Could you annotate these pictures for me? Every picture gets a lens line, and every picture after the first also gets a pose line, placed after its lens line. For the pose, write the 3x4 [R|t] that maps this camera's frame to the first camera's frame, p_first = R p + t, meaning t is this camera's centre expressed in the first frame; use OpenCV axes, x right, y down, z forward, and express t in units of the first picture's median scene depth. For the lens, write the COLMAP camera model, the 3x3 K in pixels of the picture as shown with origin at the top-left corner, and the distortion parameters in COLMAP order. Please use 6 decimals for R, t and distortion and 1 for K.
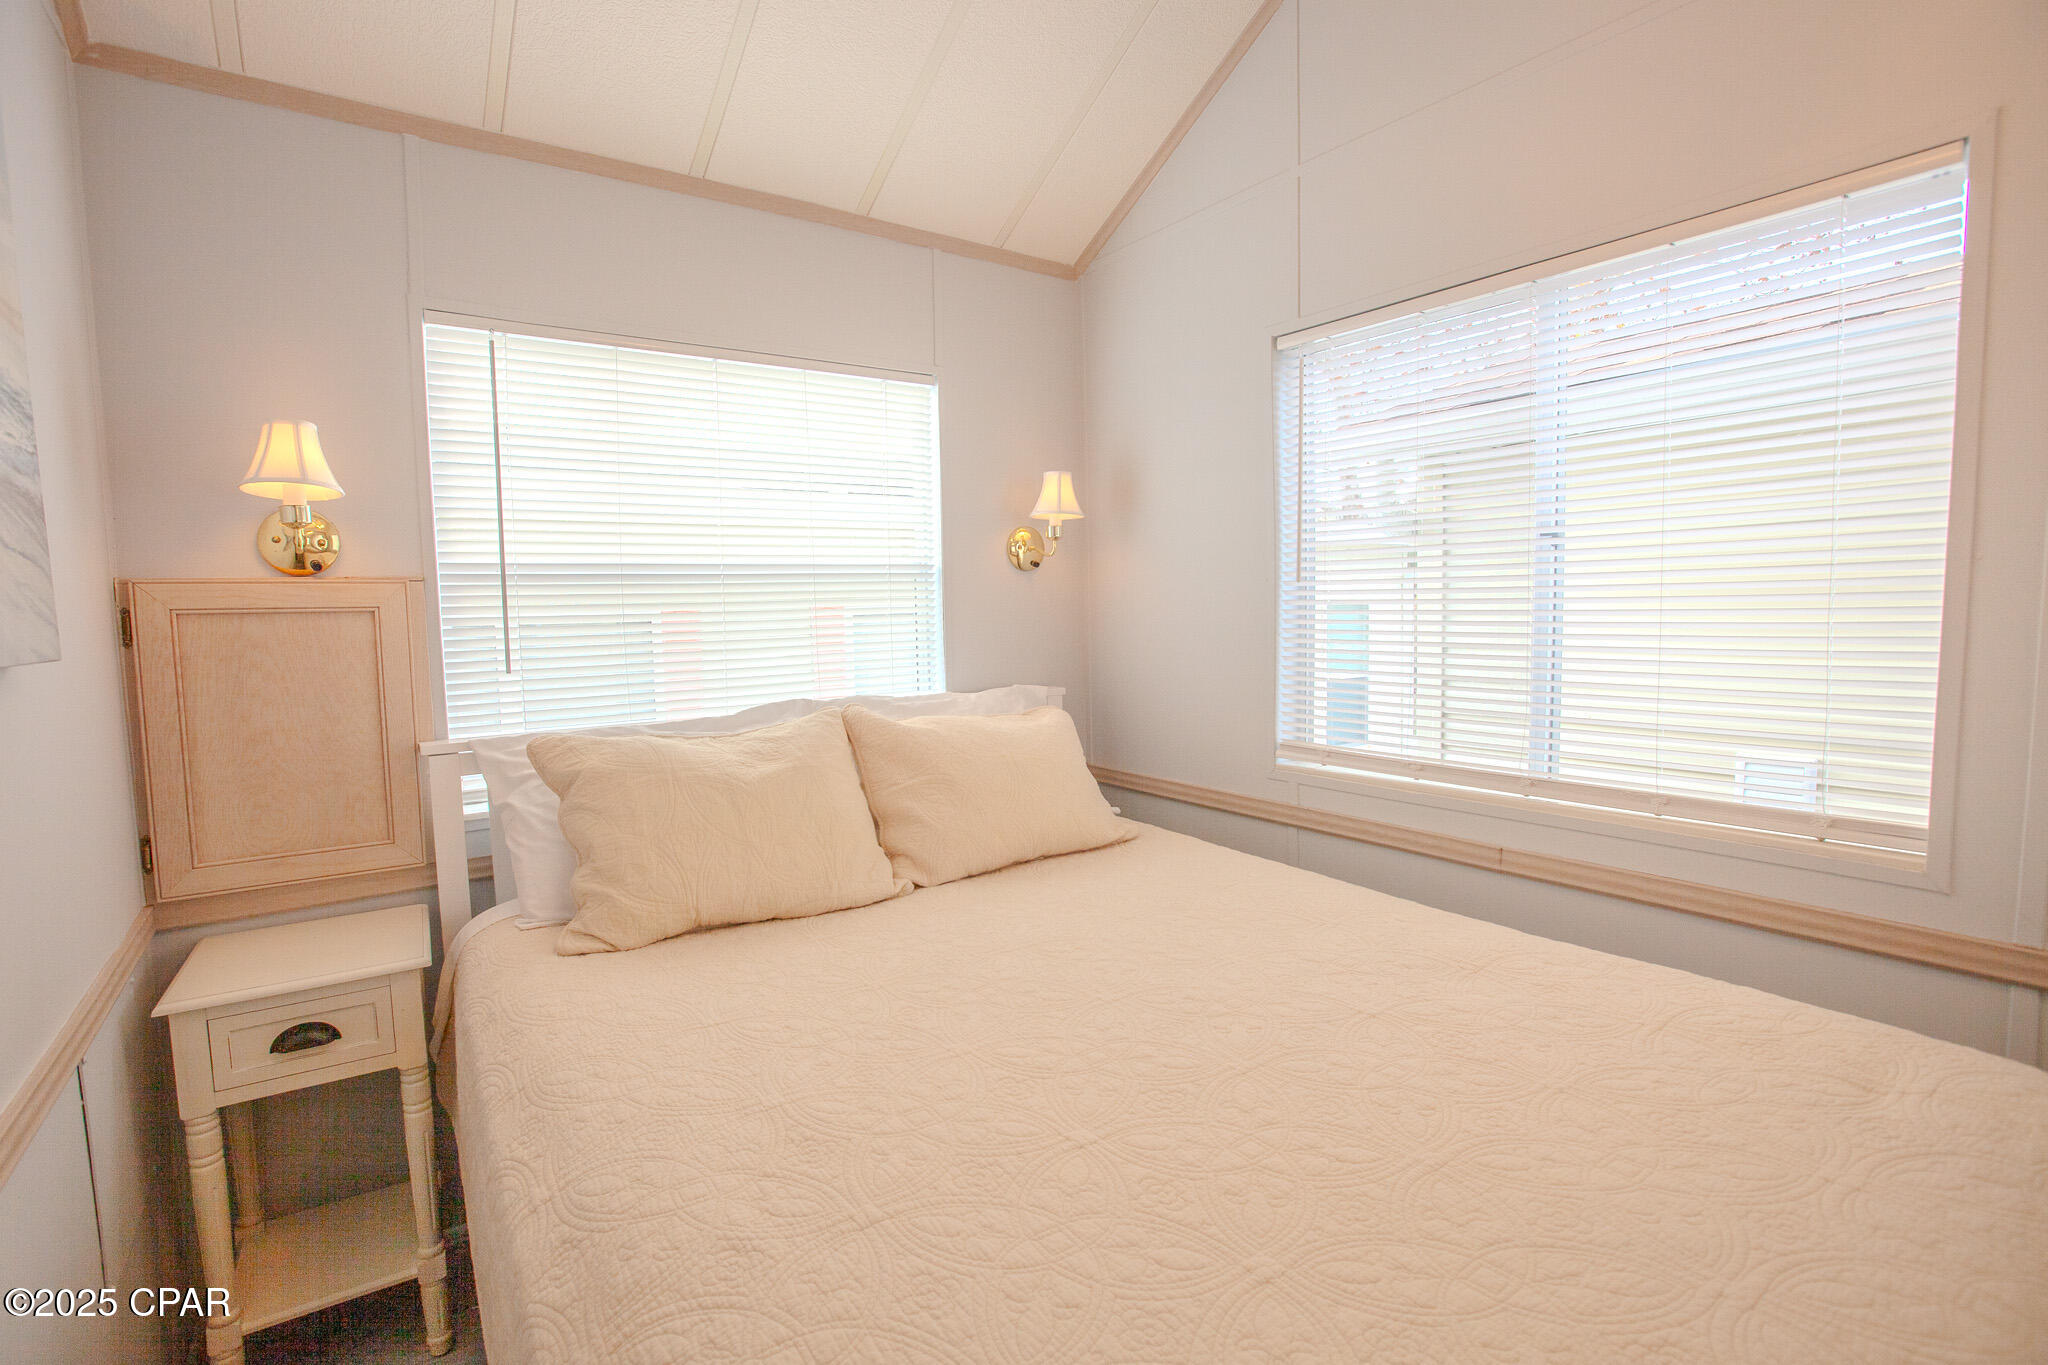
lens RADIAL K [[944.6, 0, 1020.1], [0, 944.6, 687.6], [0, 0, 1]] dist [-0.031816, 0.004774]
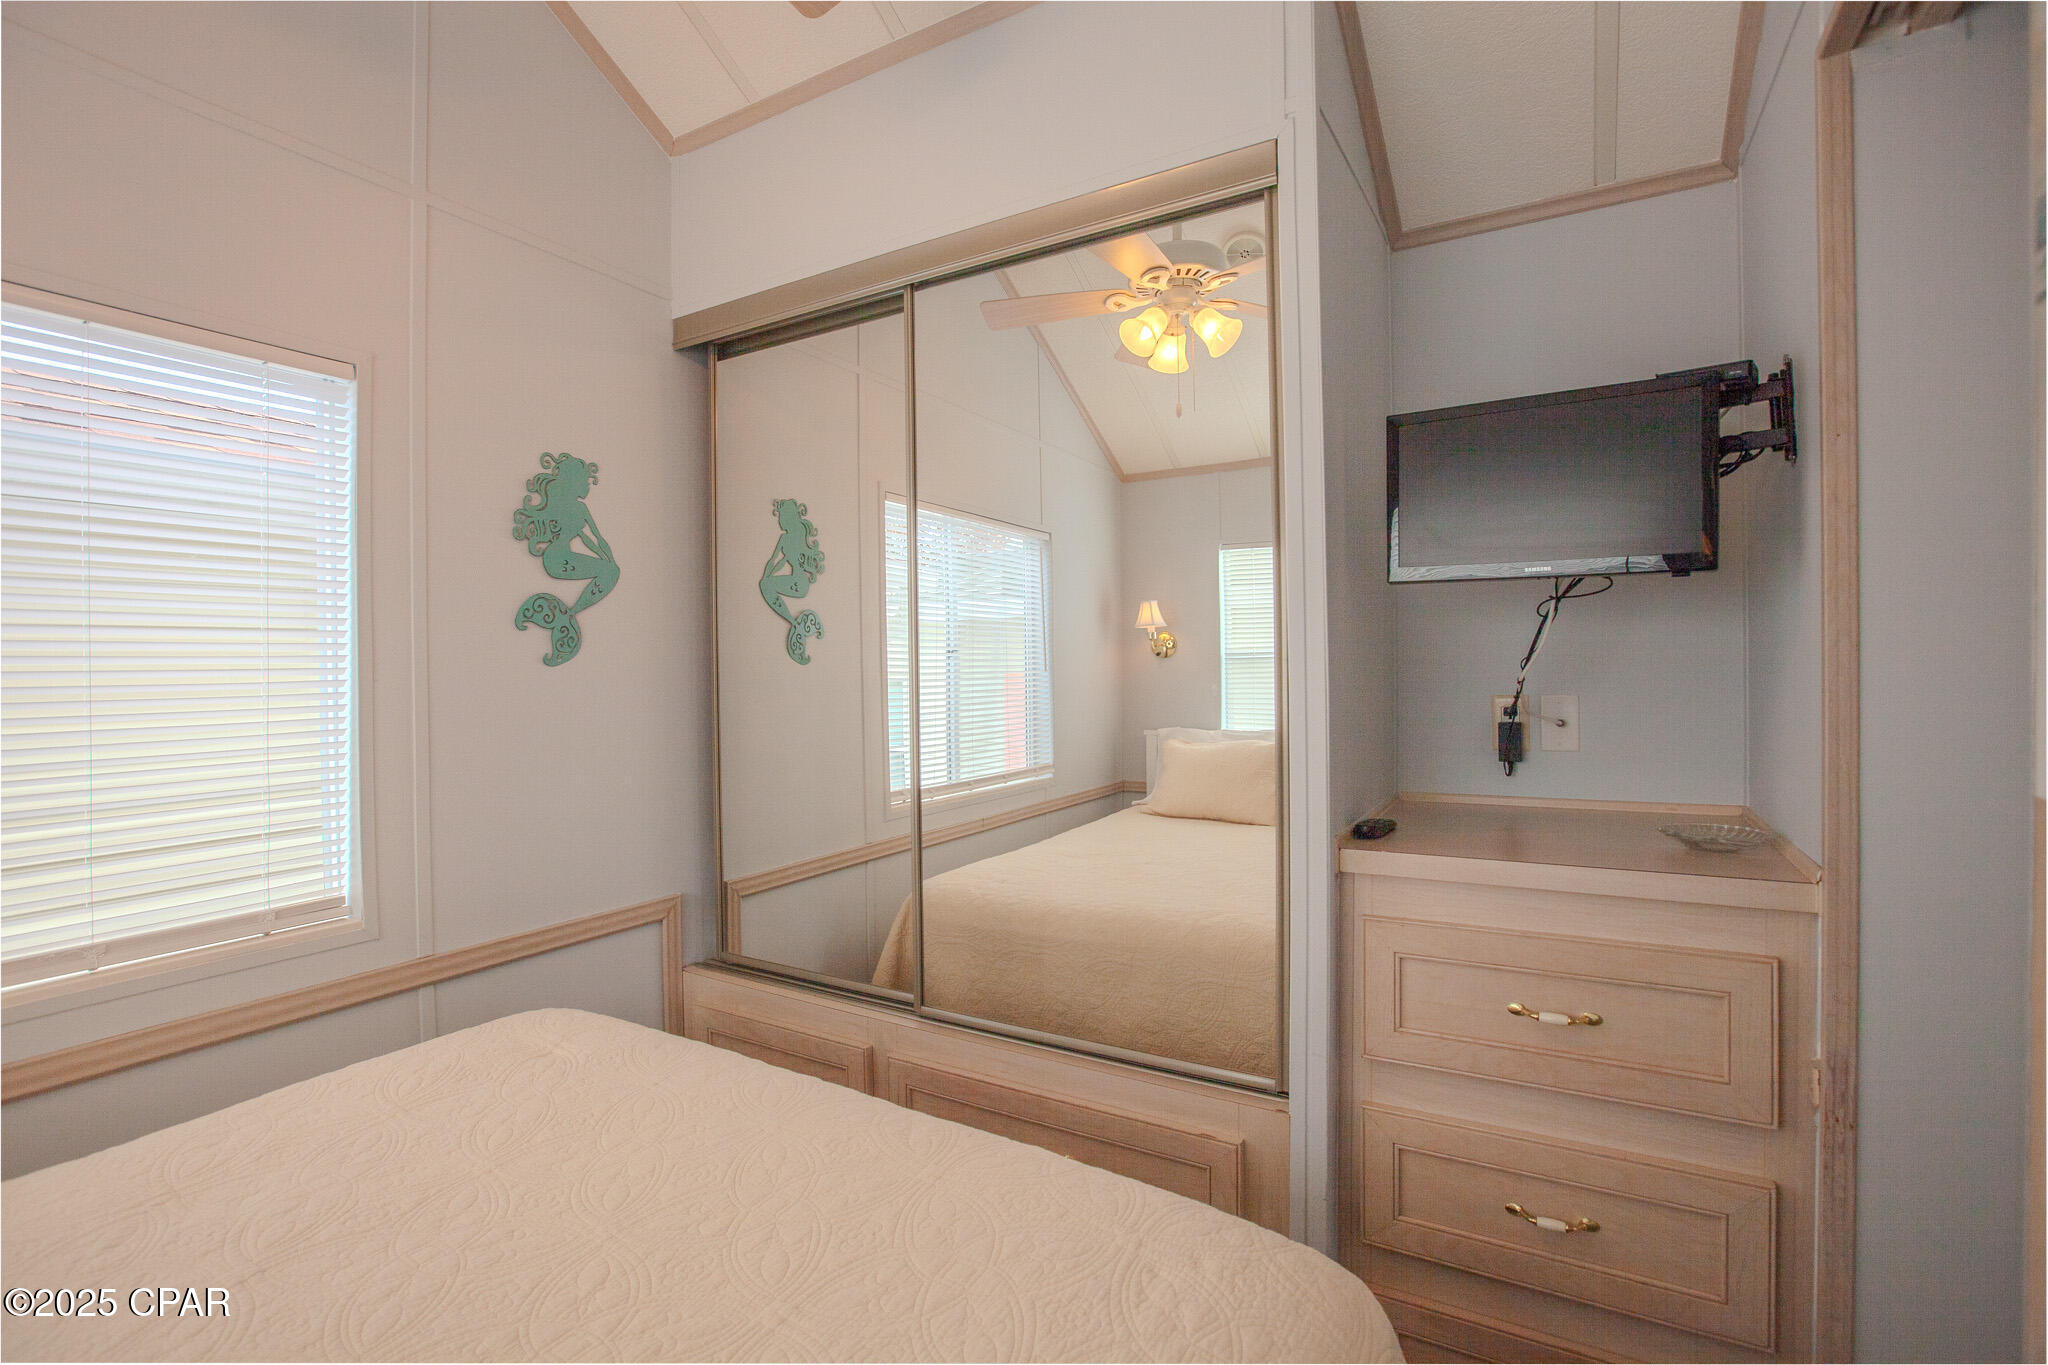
lens RADIAL K [[944.6, 0, 1018.3], [0, 944.6, 674.2], [0, 0, 1]] dist [-0.031816, 0.004774]
pose [[-0.420784, 0.031462, 0.906615, -0.514276], [0.111863, 0.993571, 0.017439, -0.060170], [-0.900238, 0.108755, -0.421598, 0.657876]]
